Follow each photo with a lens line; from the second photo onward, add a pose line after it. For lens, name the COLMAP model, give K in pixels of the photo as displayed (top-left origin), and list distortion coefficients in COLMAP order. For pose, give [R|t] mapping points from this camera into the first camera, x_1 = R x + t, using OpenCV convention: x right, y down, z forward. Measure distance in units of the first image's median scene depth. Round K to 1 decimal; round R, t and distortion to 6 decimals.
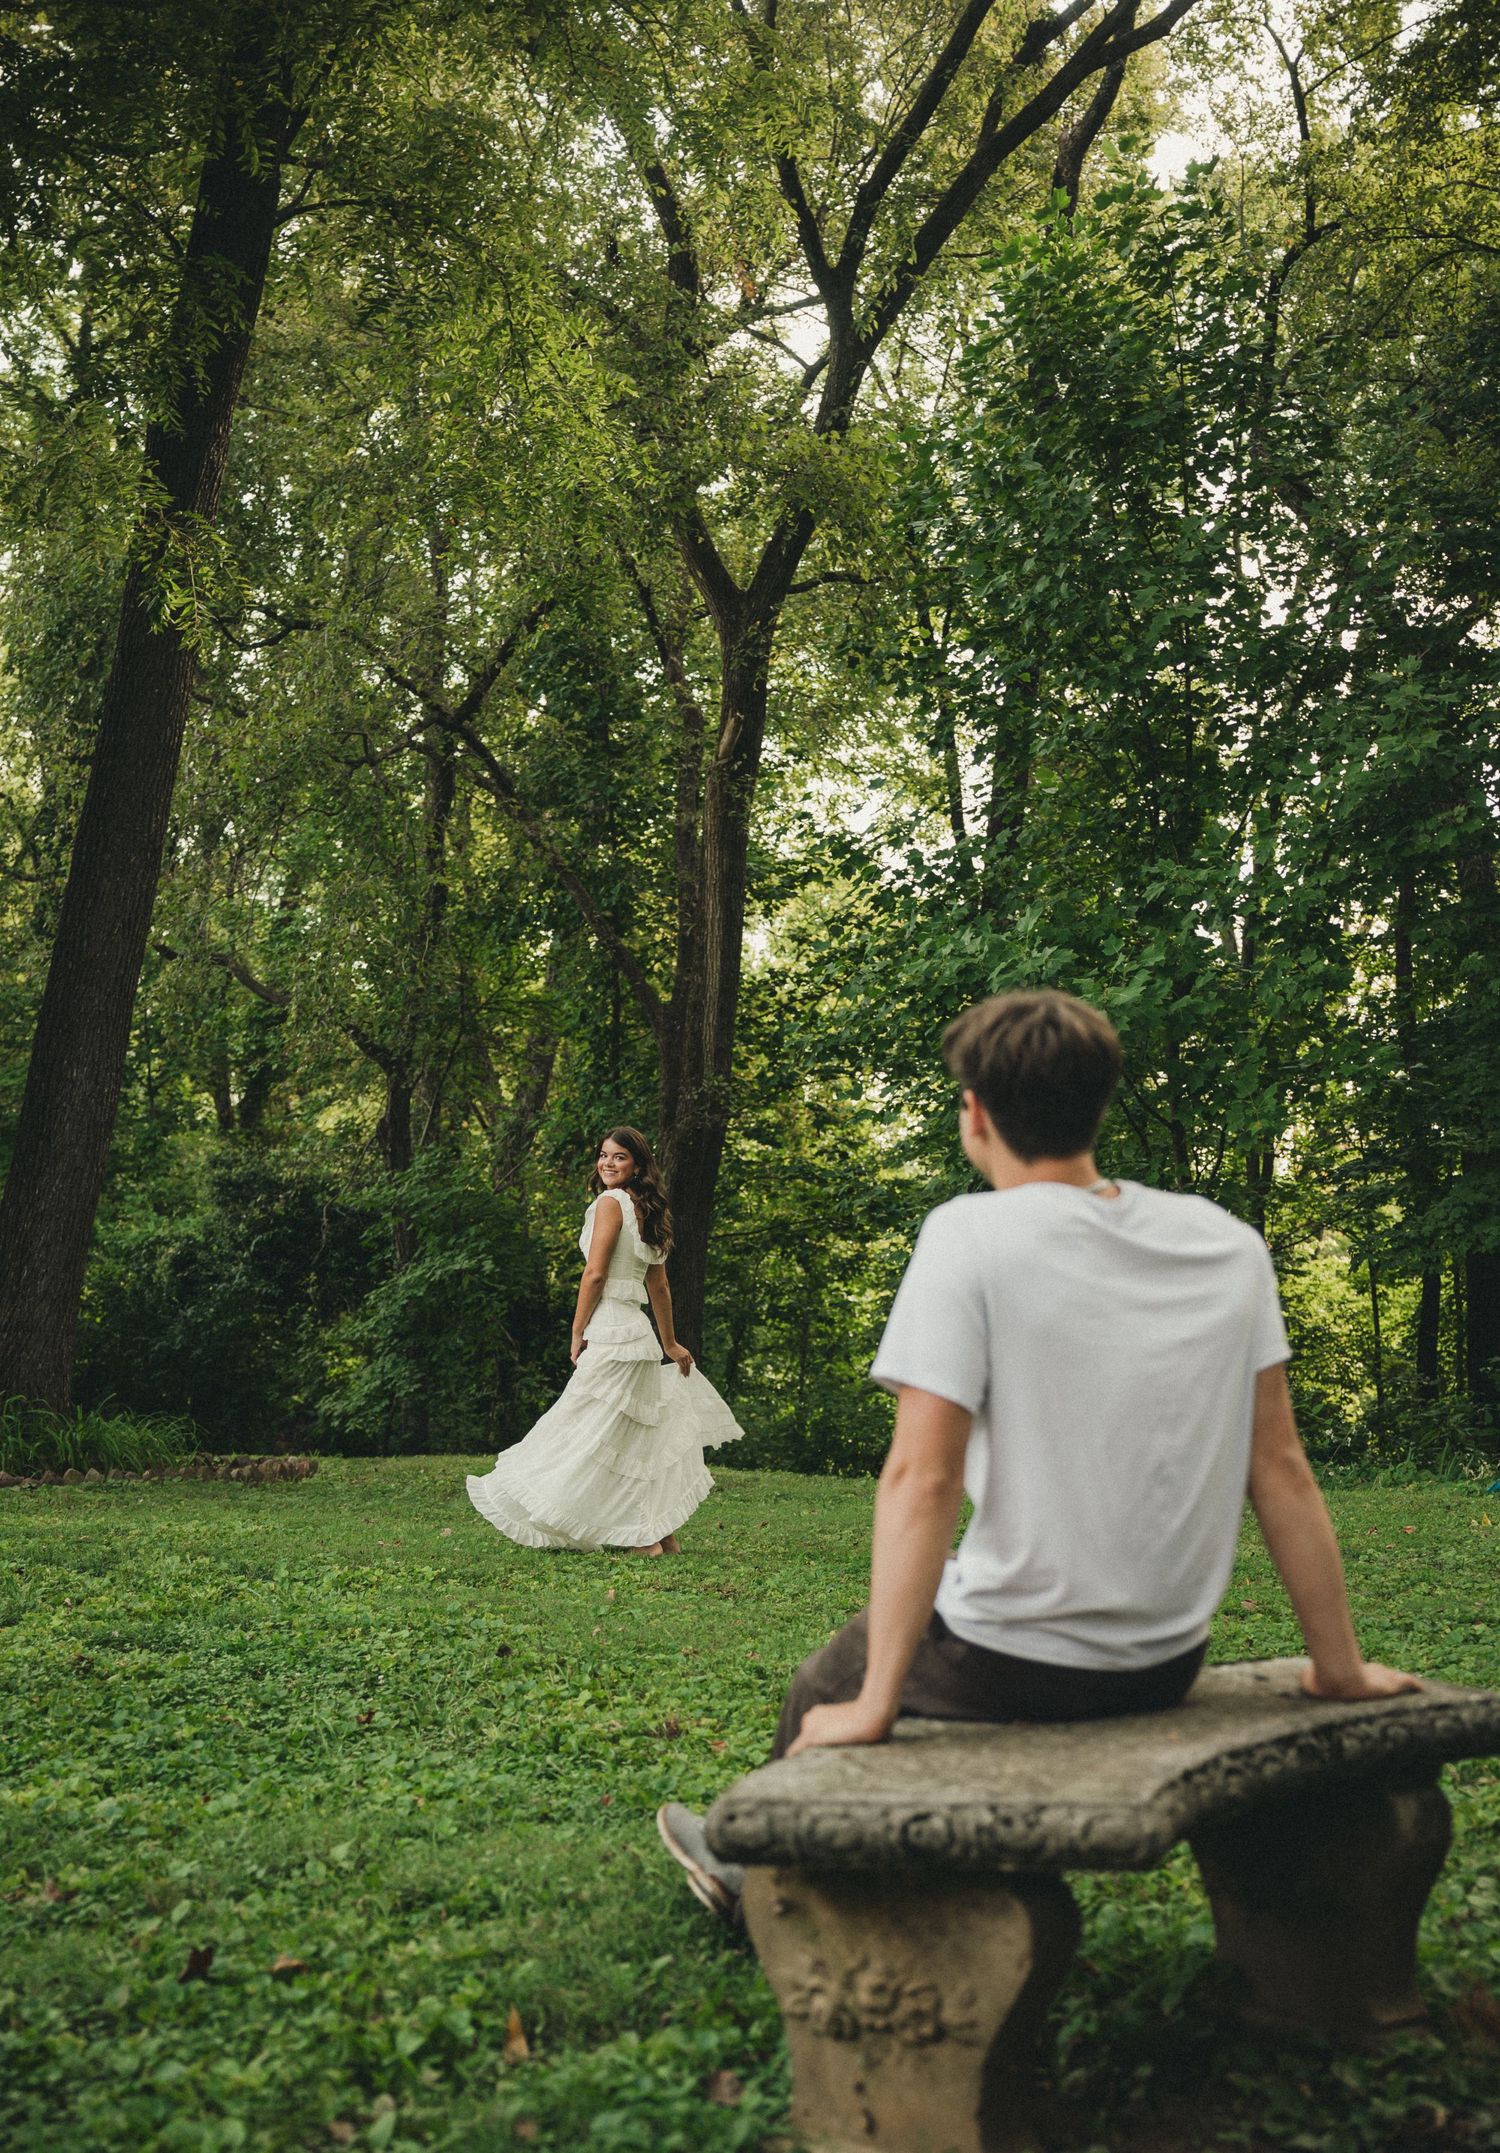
lens RADIAL K [[2739.7, 0, 748.4], [0, 2739.7, 1123.0], [0, 0, 1]] dist [-0.007712, 0.392452]
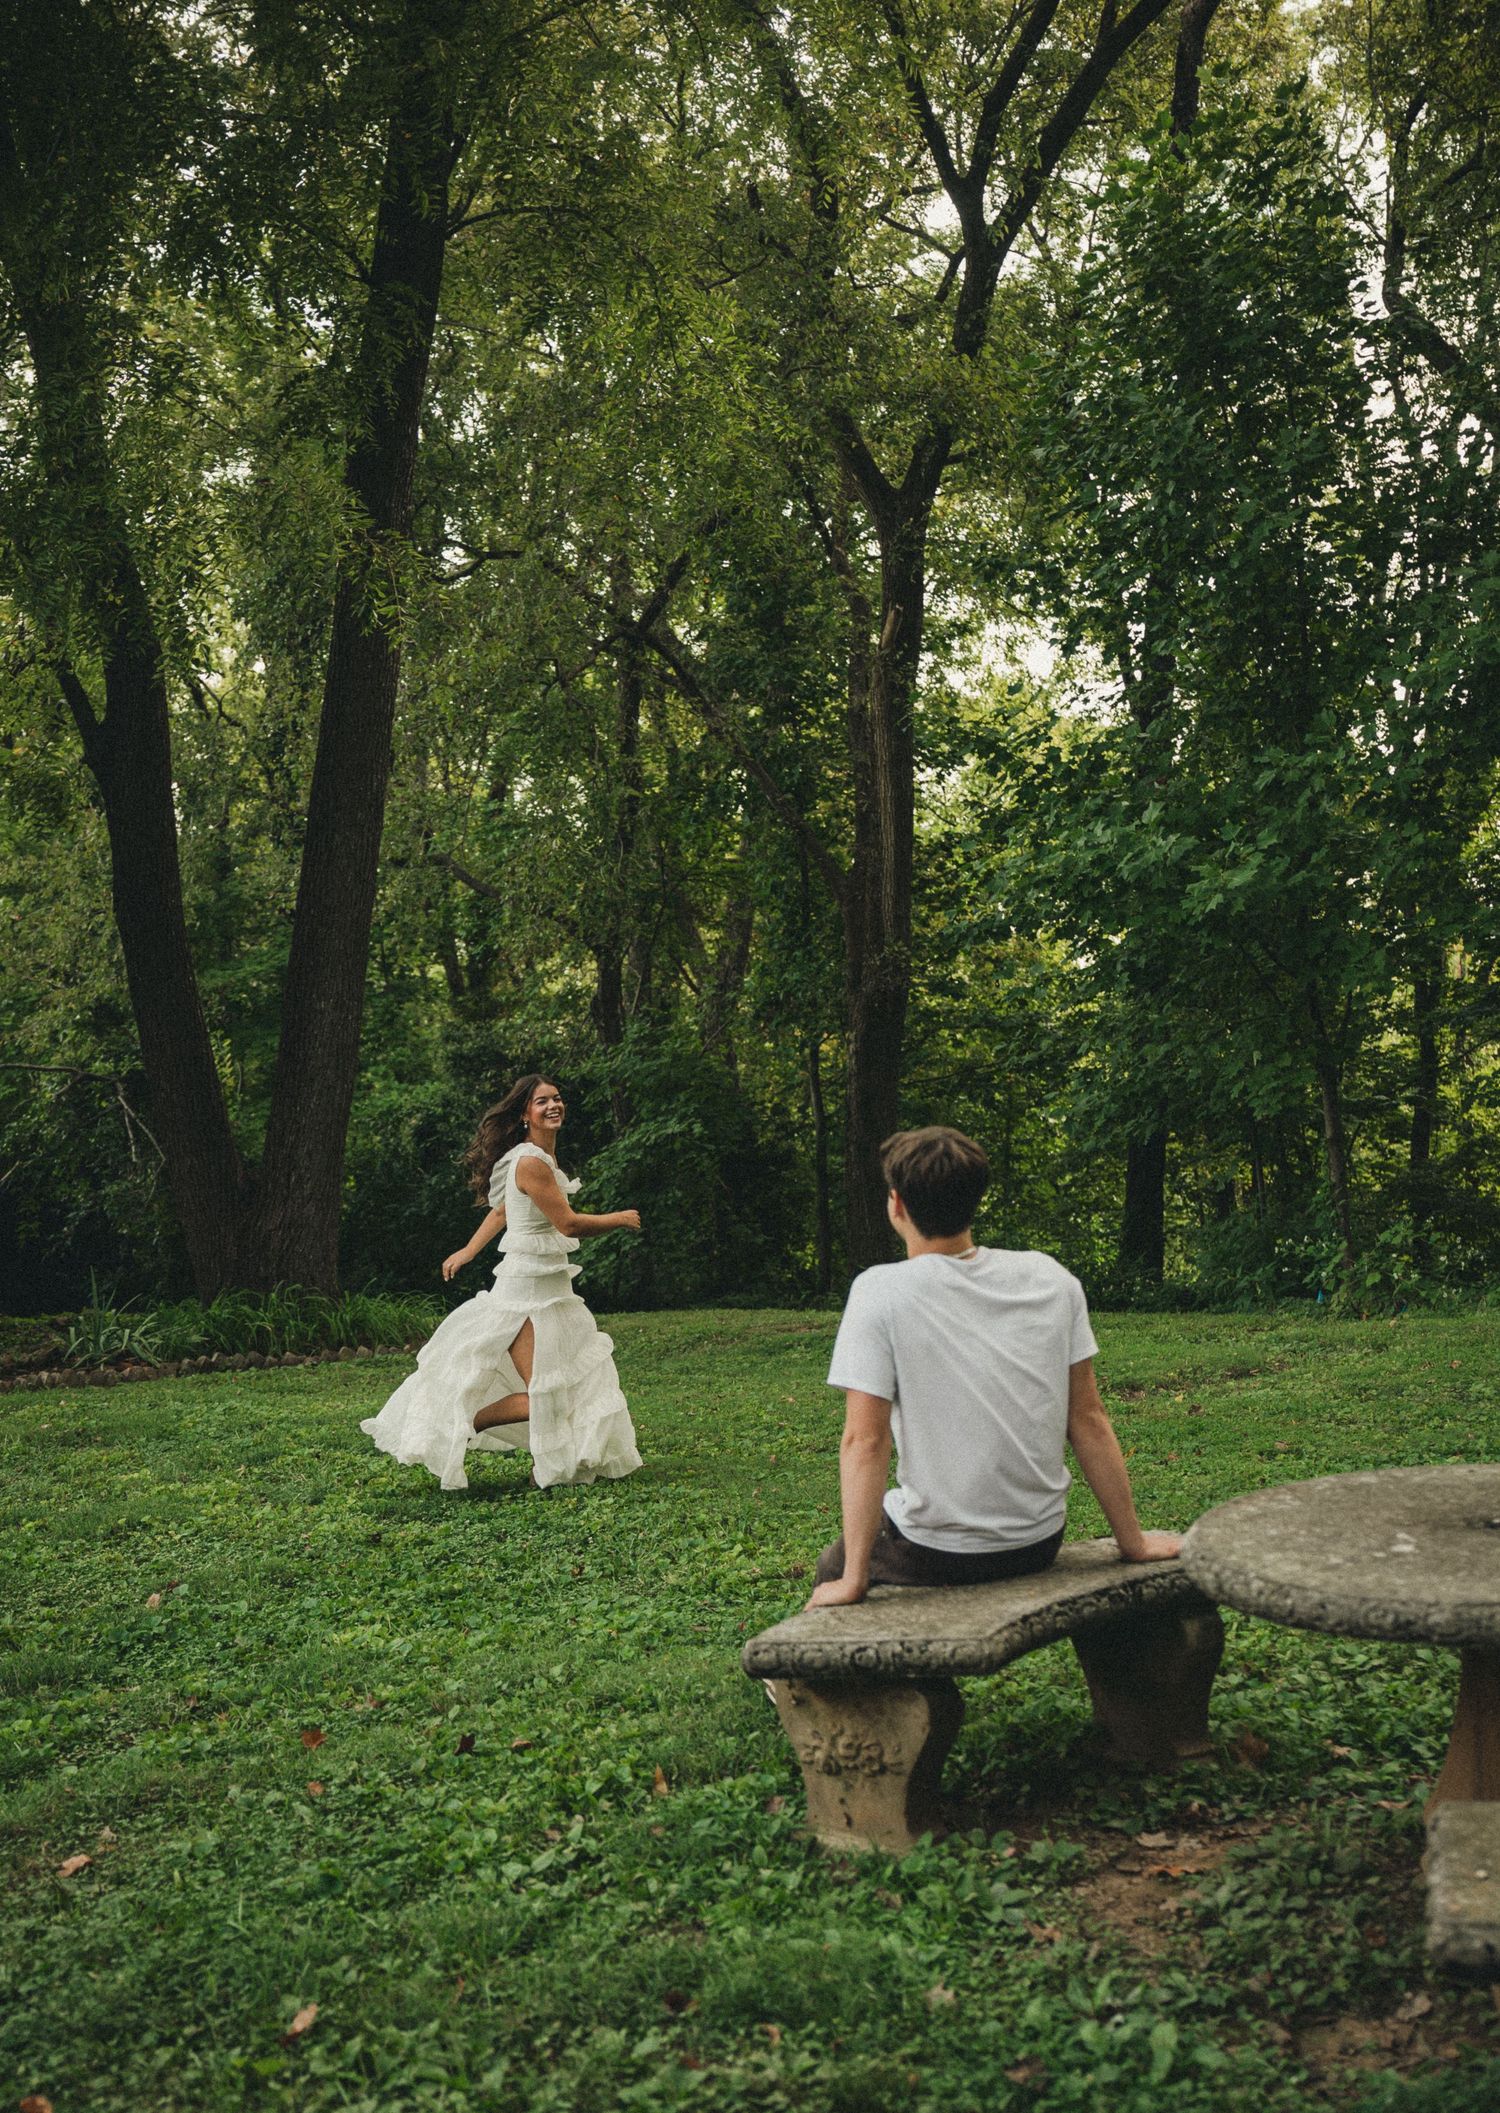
lens RADIAL K [[2702.3, 0, 738.2], [0, 2702.3, 1135.3], [0, 0, 1]] dist [0.031483, 0.083377]
pose [[0.994767, -0.050975, -0.088547, 0.077927], [0.057538, 0.995655, 0.073222, -0.103980], [0.084430, -0.077933, 0.993377, -0.354261]]
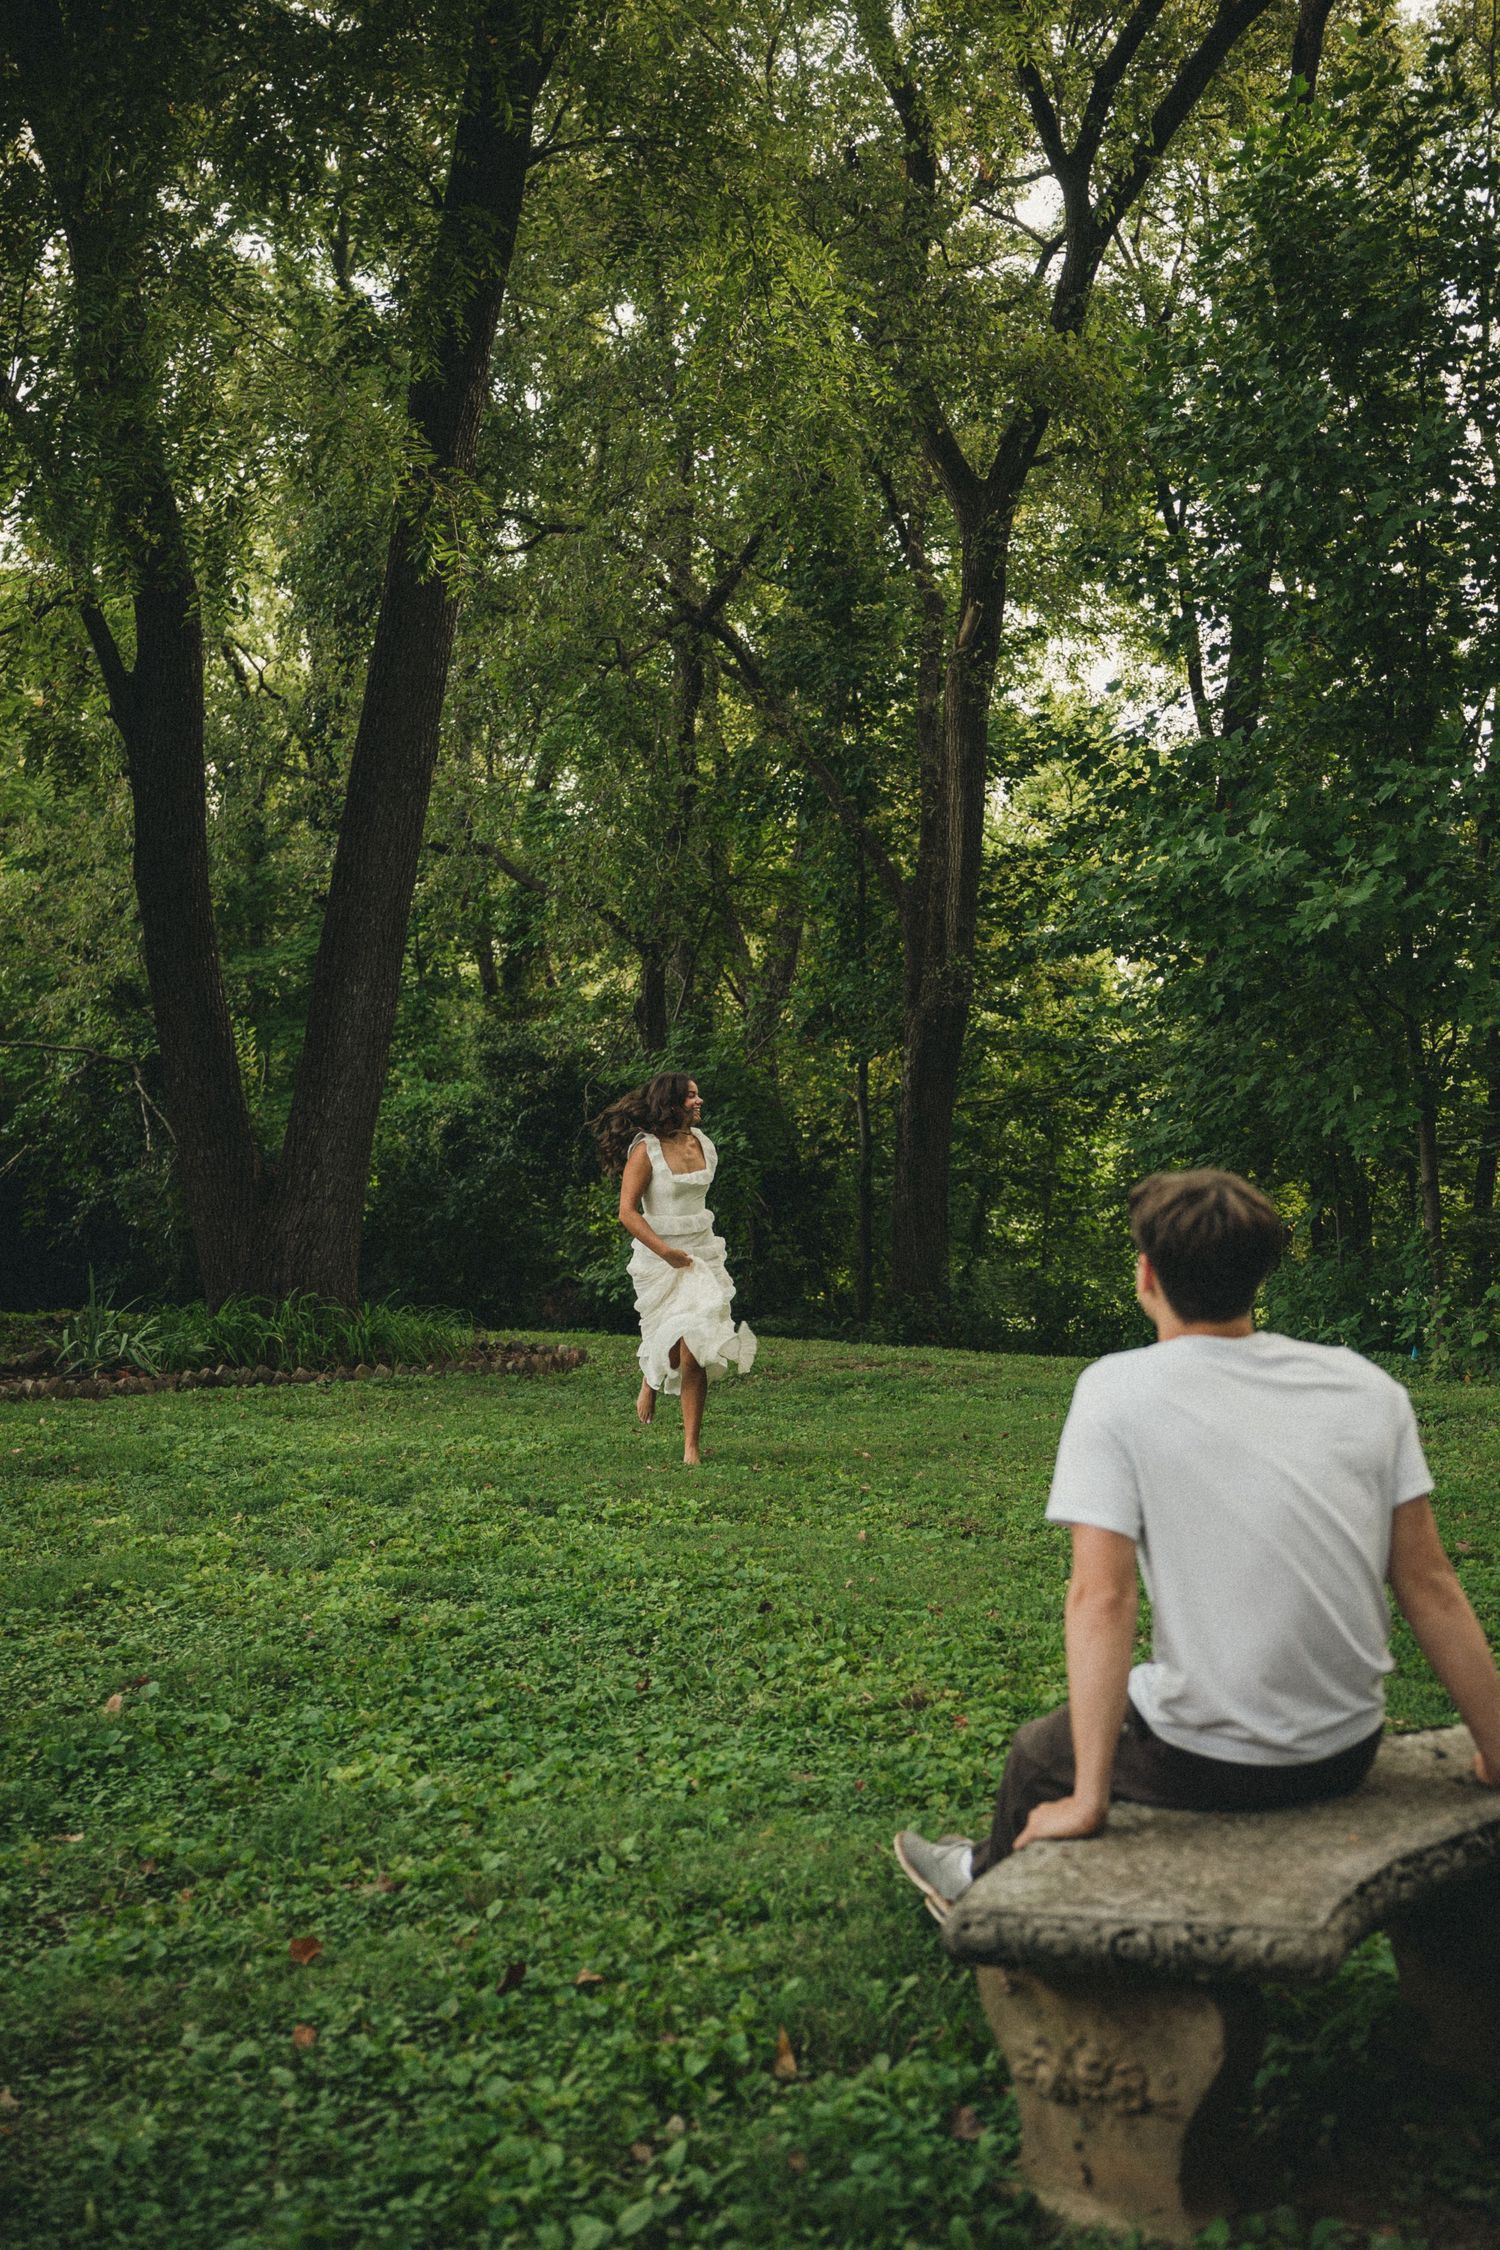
lens RADIAL K [[2677.0, 0, 750.0], [0, 2677.0, 1125.0], [0, 0, 1]] dist [-0.013389, 0.330499]
pose [[0.995840, -0.007145, -0.090835, 0.004417], [0.012964, 0.997889, 0.063634, -0.084404], [0.090189, -0.064547, 0.993831, -0.068010]]
